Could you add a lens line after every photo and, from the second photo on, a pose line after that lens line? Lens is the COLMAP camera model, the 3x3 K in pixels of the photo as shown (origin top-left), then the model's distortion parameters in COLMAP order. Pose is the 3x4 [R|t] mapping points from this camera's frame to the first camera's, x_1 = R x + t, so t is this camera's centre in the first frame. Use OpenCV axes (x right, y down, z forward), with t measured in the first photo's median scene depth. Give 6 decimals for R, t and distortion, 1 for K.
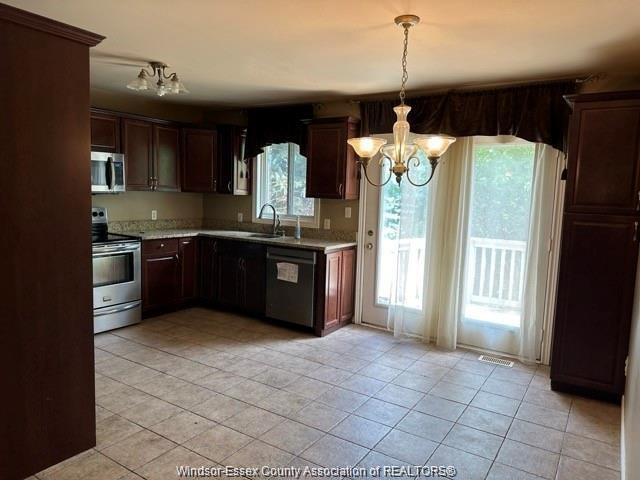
lens RADIAL K [[448.3, 0, 320.8], [0, 448.3, 240.6], [0, 0, 1]] dist [0.046478, -0.054137]
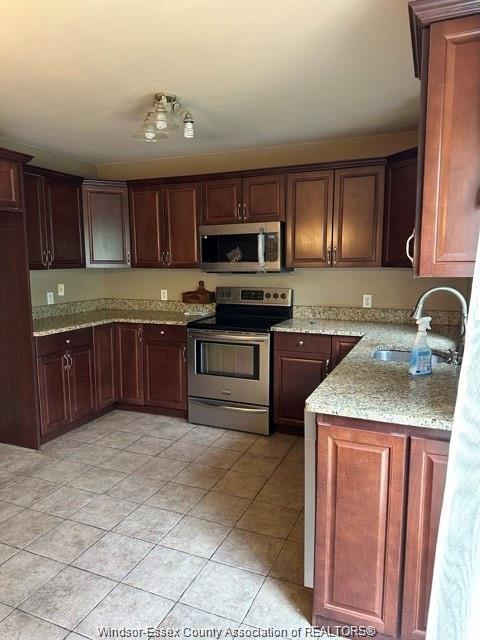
lens RADIAL K [[448.3, 0, 240.4], [0, 448.3, 317.1], [0, 0, 1]] dist [0.046478, -0.054137]
pose [[0.171223, 0.088917, -0.981212, 0.407081], [-0.094621, 0.992800, 0.073456, -0.090379], [0.980678, 0.080266, 0.178404, 0.956912]]
